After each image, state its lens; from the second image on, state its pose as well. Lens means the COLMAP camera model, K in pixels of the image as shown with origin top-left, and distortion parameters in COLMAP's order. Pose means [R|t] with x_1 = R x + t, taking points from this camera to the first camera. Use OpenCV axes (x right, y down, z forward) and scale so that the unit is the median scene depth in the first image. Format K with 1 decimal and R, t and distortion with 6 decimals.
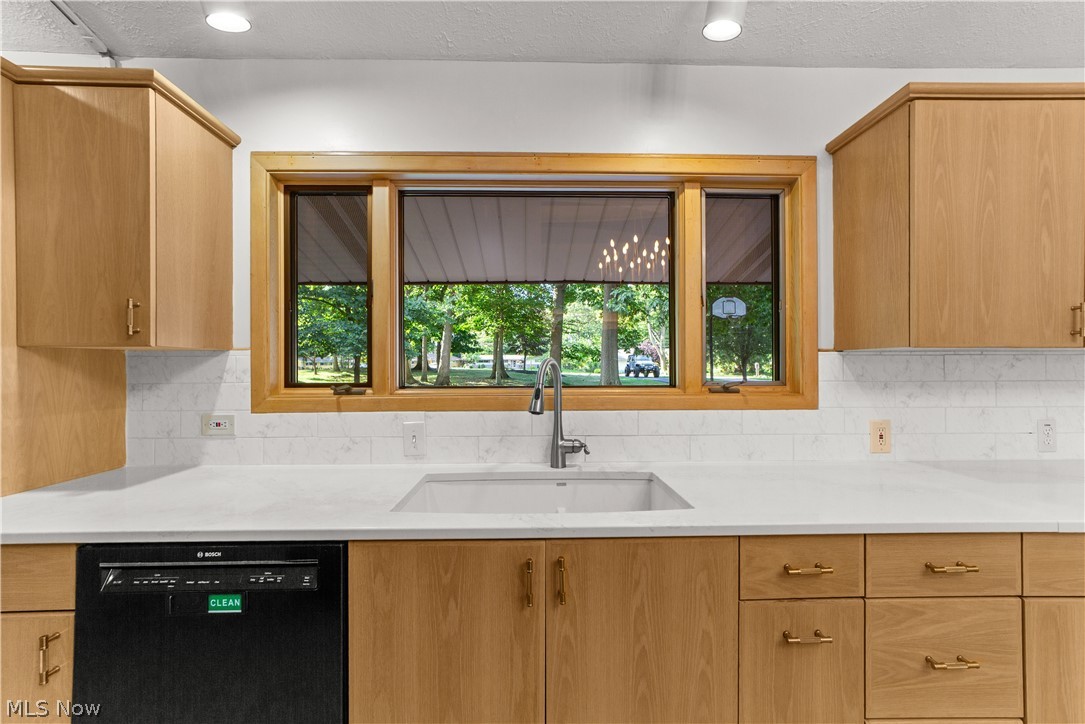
lens RADIAL K [[419.6, 0, 538.5], [0, 419.6, 374.2], [0, 0, 1]] dist [-0.019579, 0.009433]
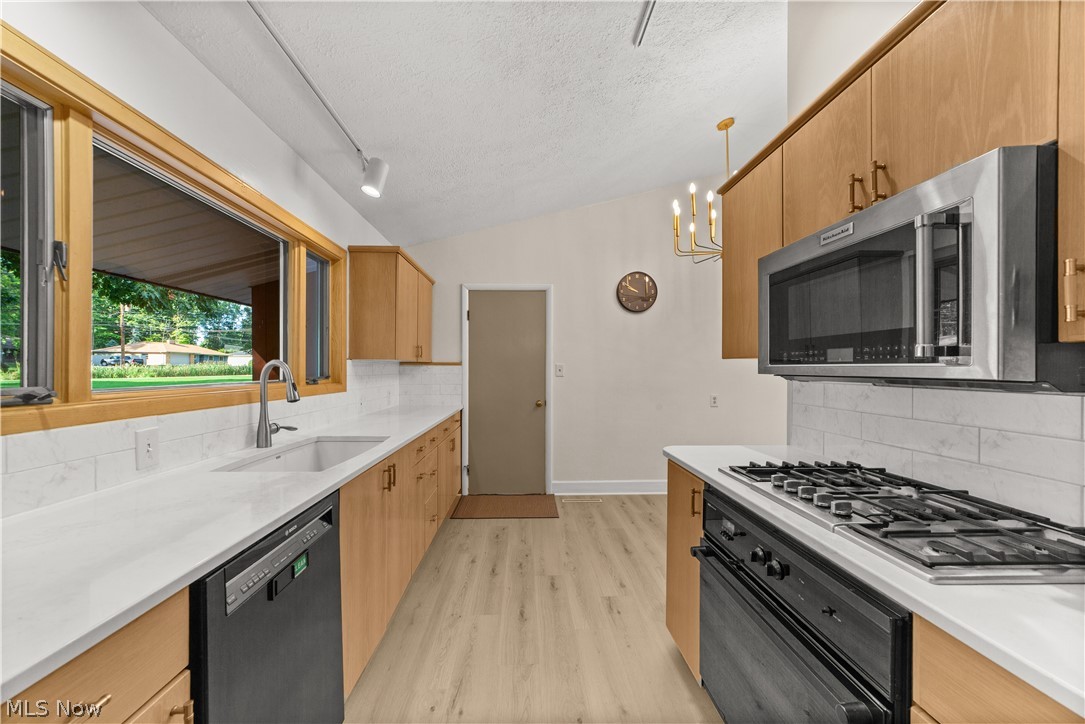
lens RADIAL K [[419.6, 0, 538.5], [0, 419.6, 374.2], [0, 0, 1]] dist [-0.019579, 0.009433]
pose [[-0.027947, -0.005495, 0.999594, -1.168594], [0.009005, 0.999943, 0.005749, 0.006190], [-0.999569, 0.009162, -0.027896, 0.219504]]
